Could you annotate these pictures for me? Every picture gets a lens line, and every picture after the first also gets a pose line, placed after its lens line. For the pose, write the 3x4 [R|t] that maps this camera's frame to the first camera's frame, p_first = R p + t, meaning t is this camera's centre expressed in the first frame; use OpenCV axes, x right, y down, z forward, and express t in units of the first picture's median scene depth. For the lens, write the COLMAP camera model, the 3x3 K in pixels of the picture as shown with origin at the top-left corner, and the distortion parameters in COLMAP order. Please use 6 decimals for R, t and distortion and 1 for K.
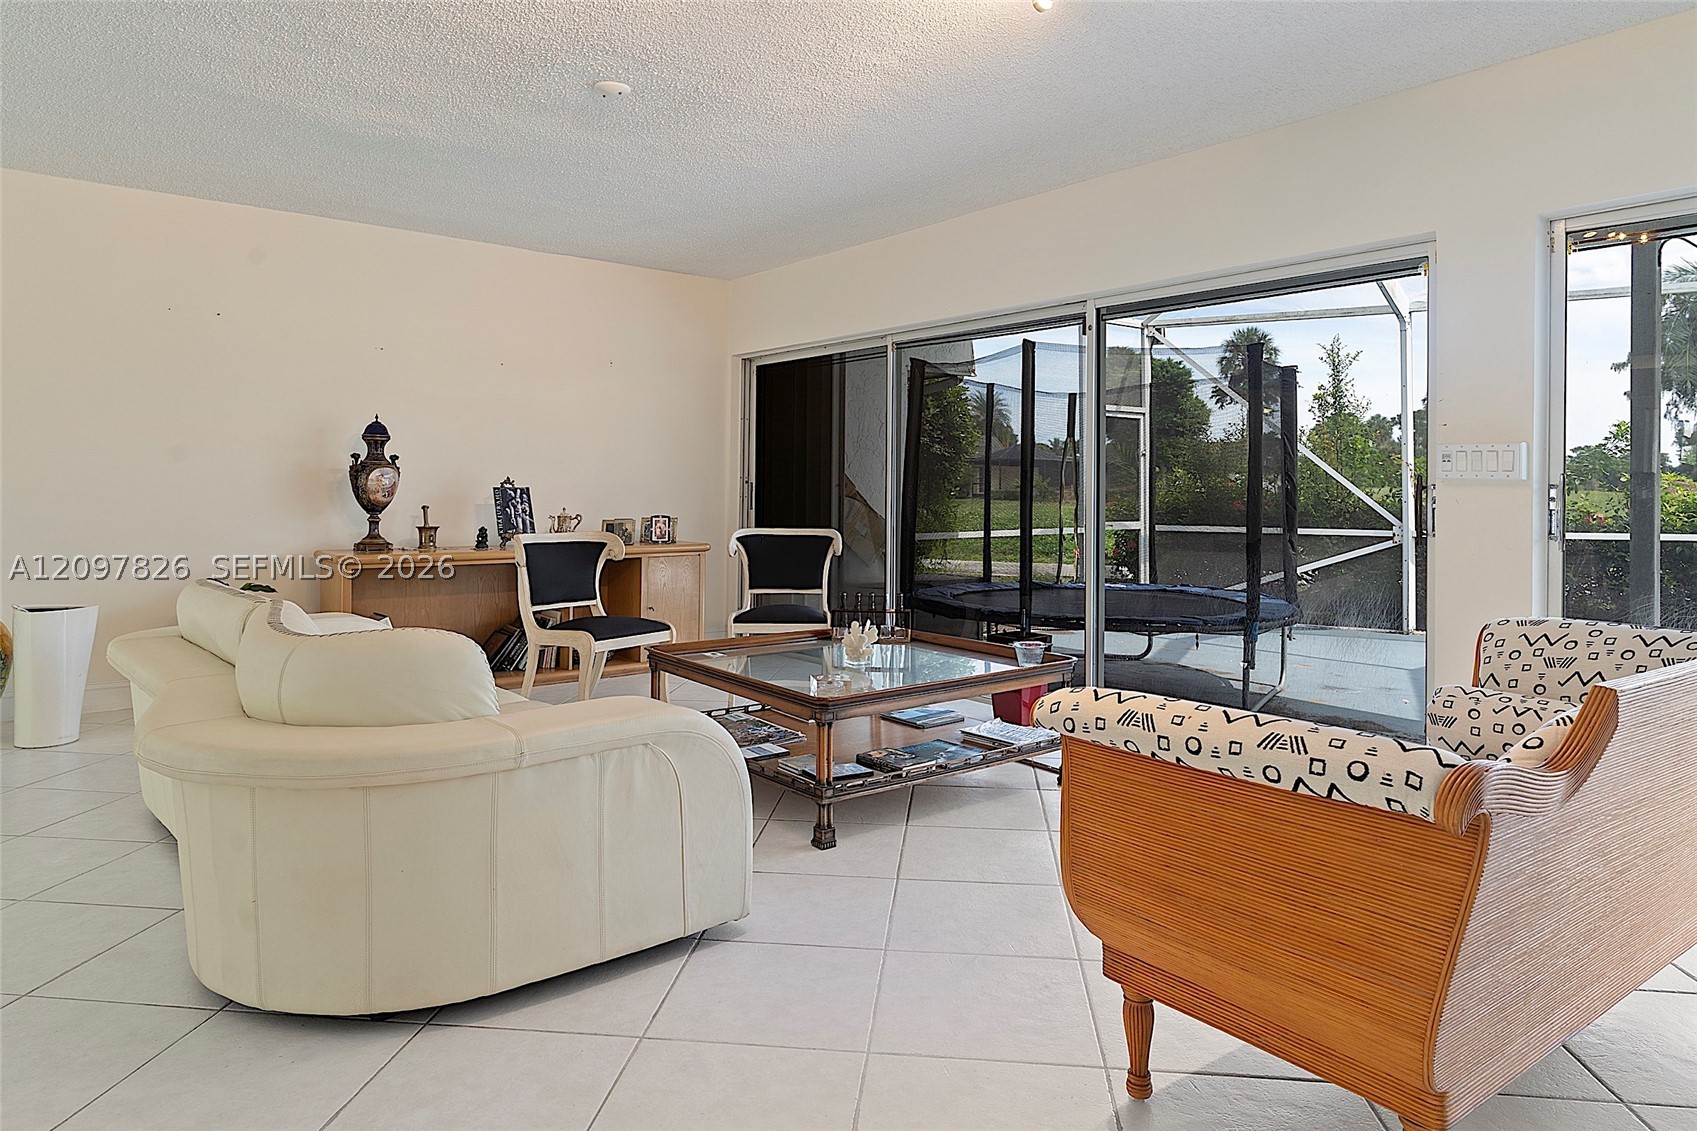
lens RADIAL K [[1038.2, 0, 789.6], [0, 1038.2, 486.9], [0, 0, 1]] dist [-0.008980, 0.009856]
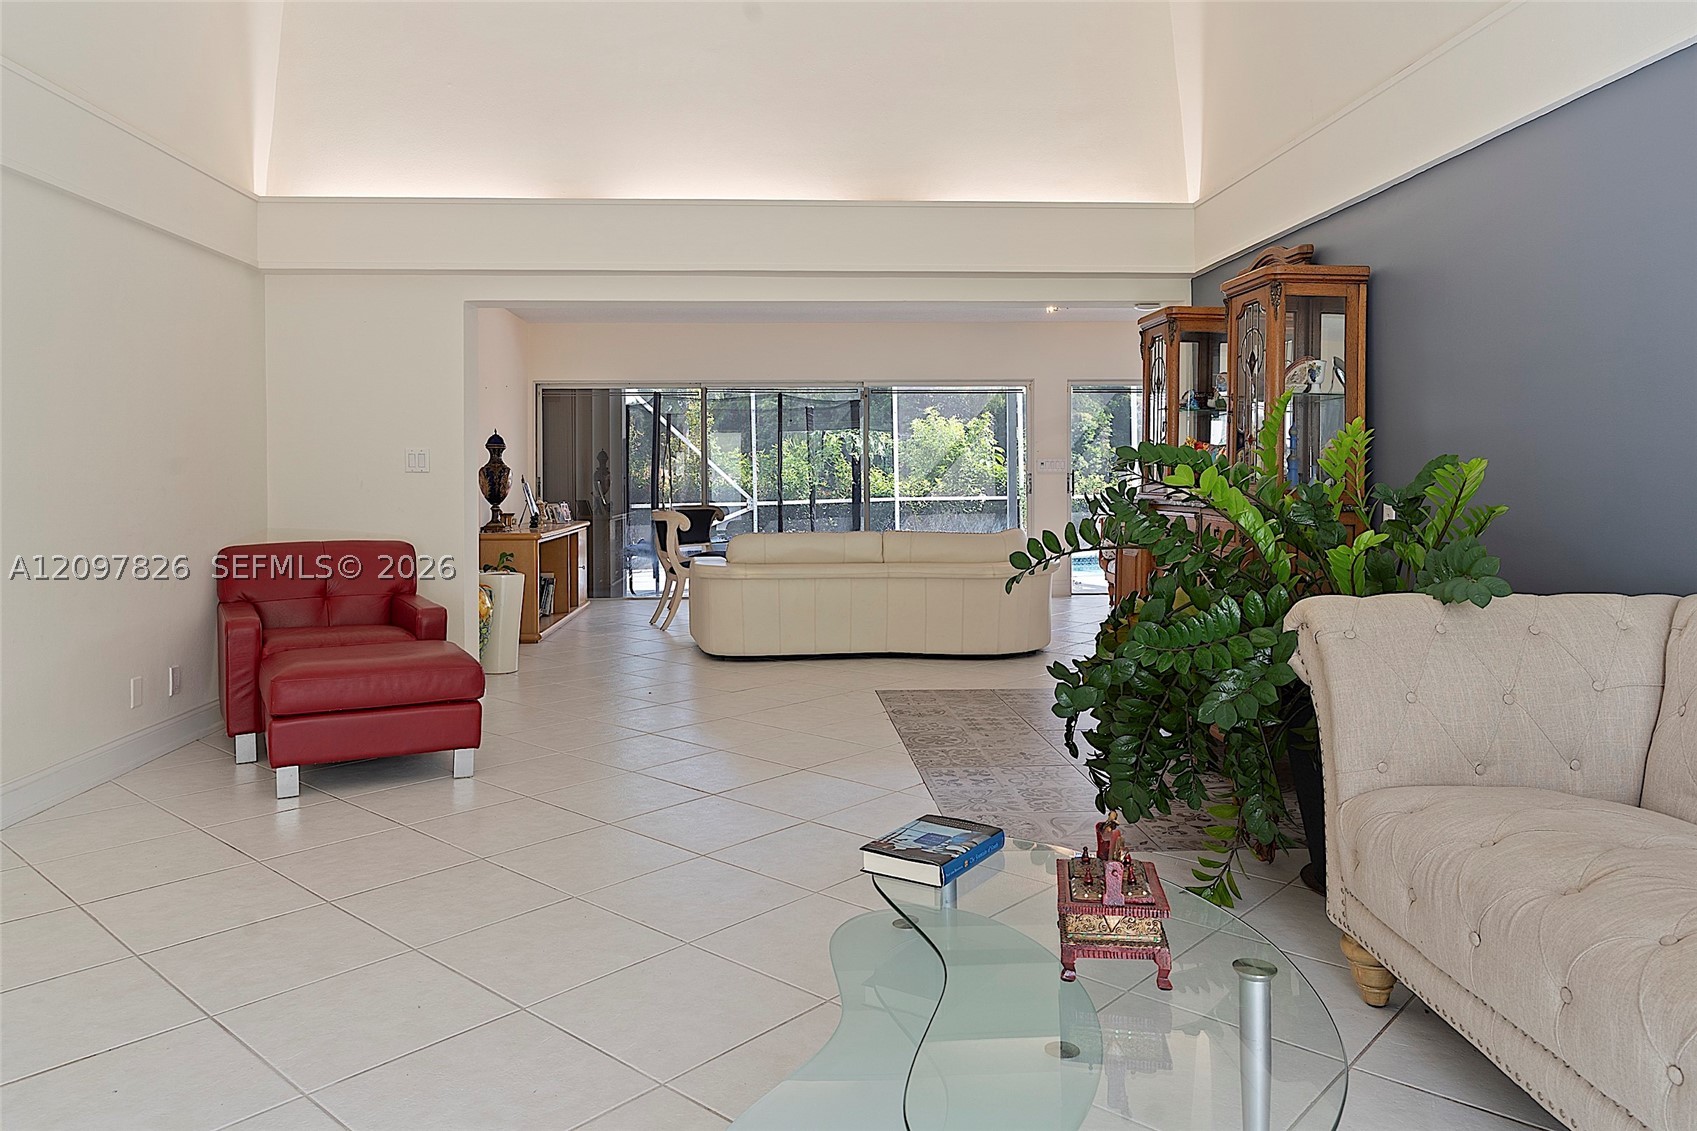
lens RADIAL K [[1141.7, 0, 830.6], [0, 1141.7, 467.8], [0, 0, 1]] dist [-0.004352, 0.001467]
pose [[0.595178, -0.008262, 0.803552, -1.426891], [0.014225, 0.999899, -0.000255, -0.015157], [-0.803468, 0.011582, 0.595235, -0.226237]]
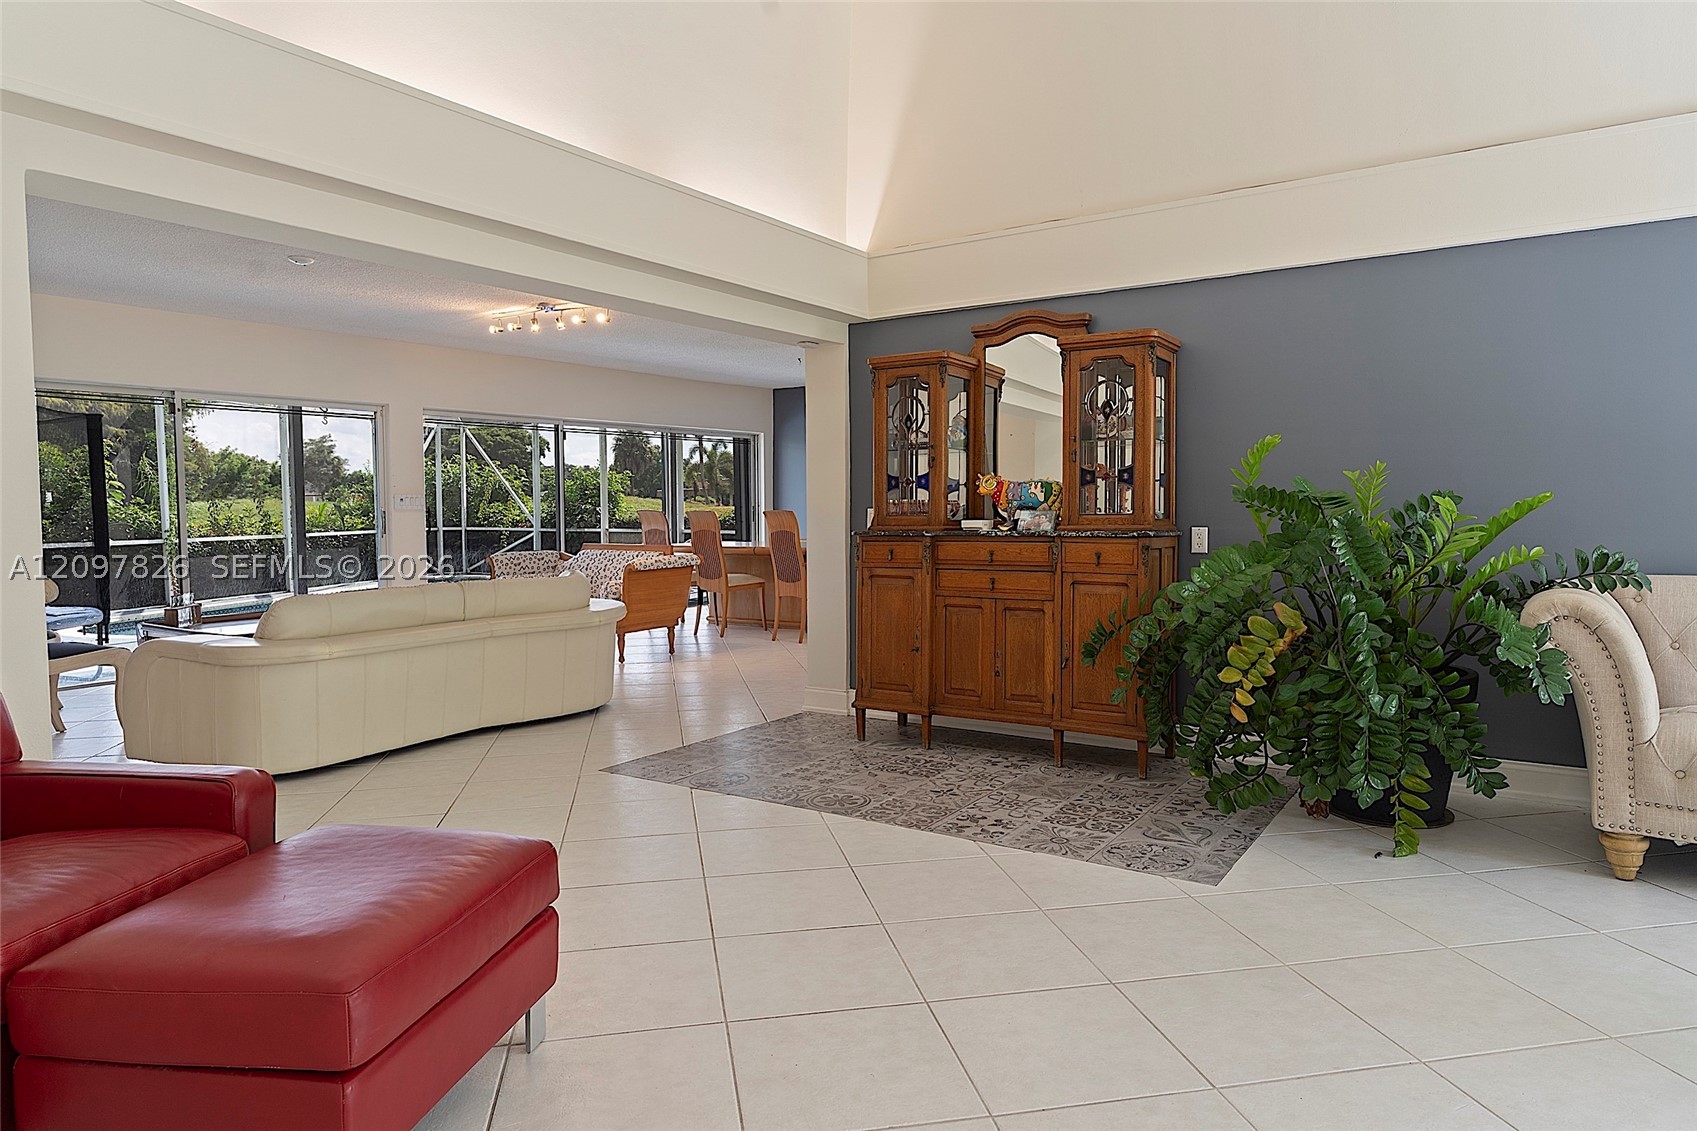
lens RADIAL K [[1038.2, 0, 850.1], [0, 1038.2, 558.2], [0, 0, 1]] dist [-0.008980, 0.009856]
pose [[-0.299511, -0.055027, 0.952505, -1.354158], [0.011470, 0.998056, 0.061265, -0.019099], [-0.954024, 0.029275, -0.298298, 0.481355]]
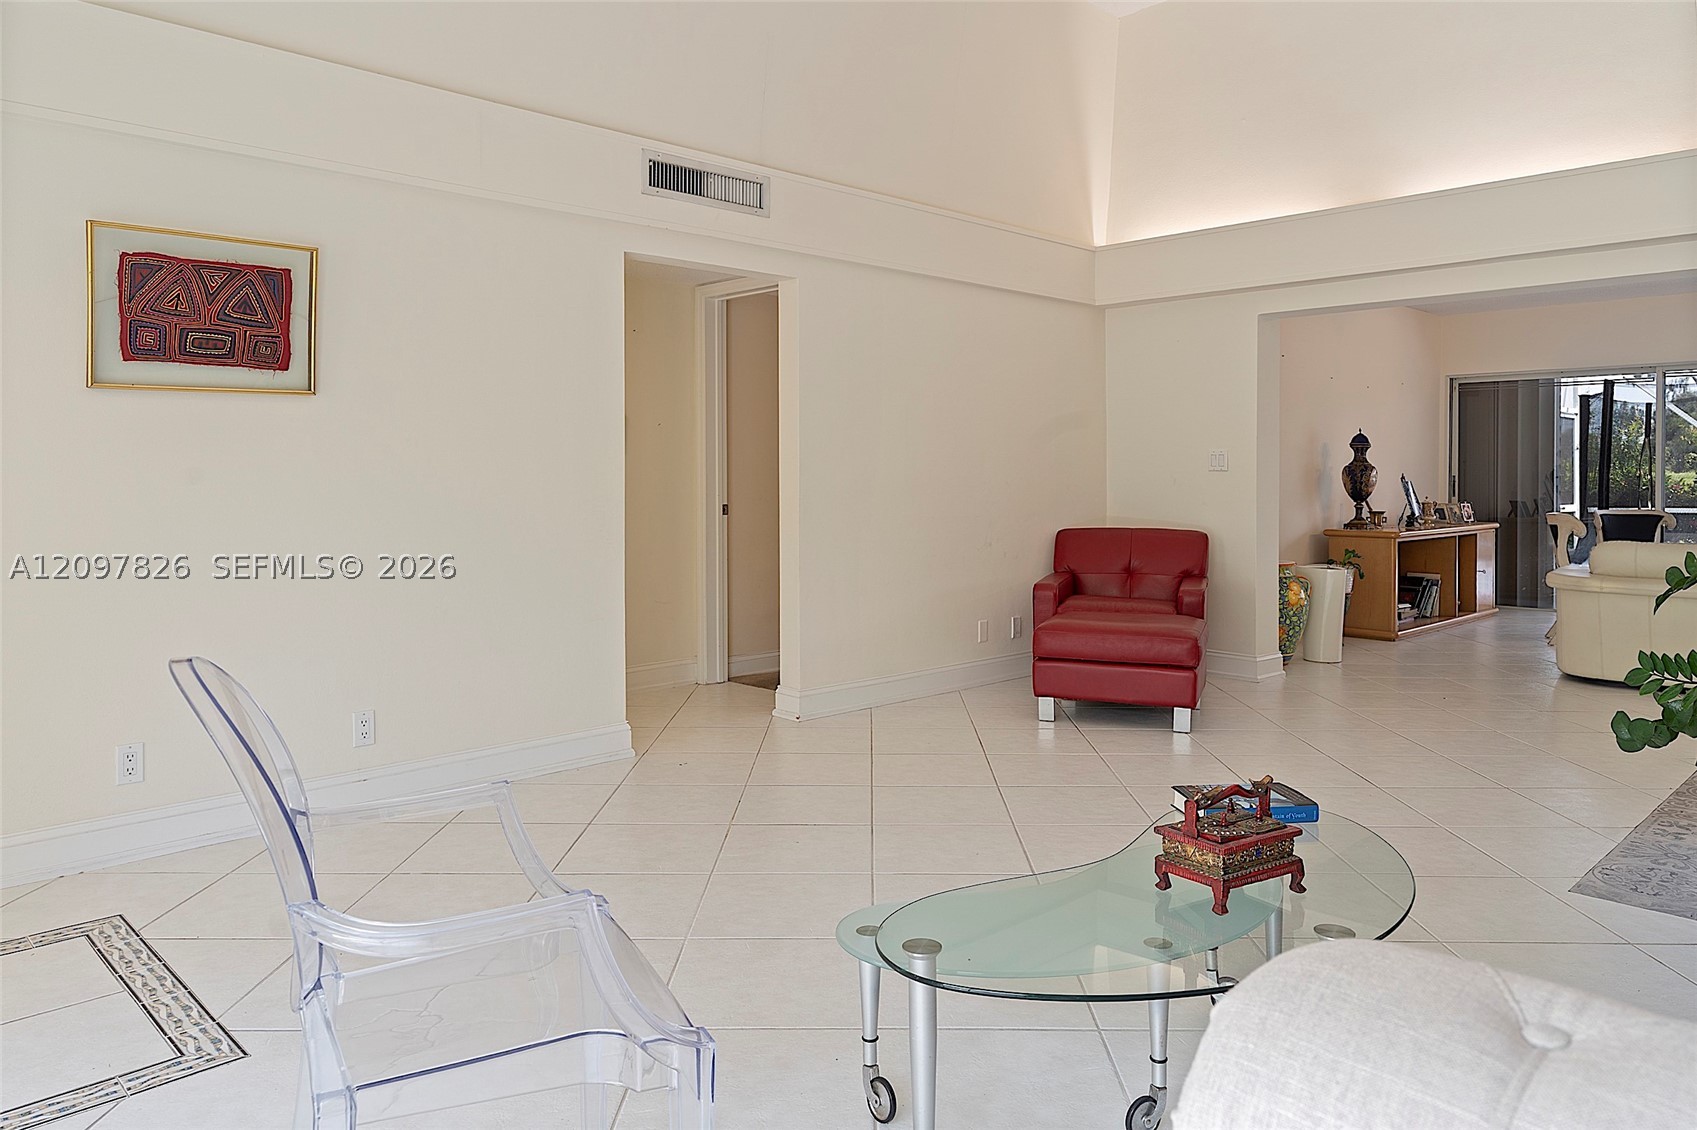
lens RADIAL K [[1141.7, 0, 864.2], [0, 1141.7, 484.1], [0, 0, 1]] dist [-0.004352, 0.001467]
pose [[0.995922, -0.012321, 0.089377, -1.274168], [0.011993, 0.999919, 0.004205, -0.012219], [-0.089422, -0.003116, 0.995989, -0.454720]]
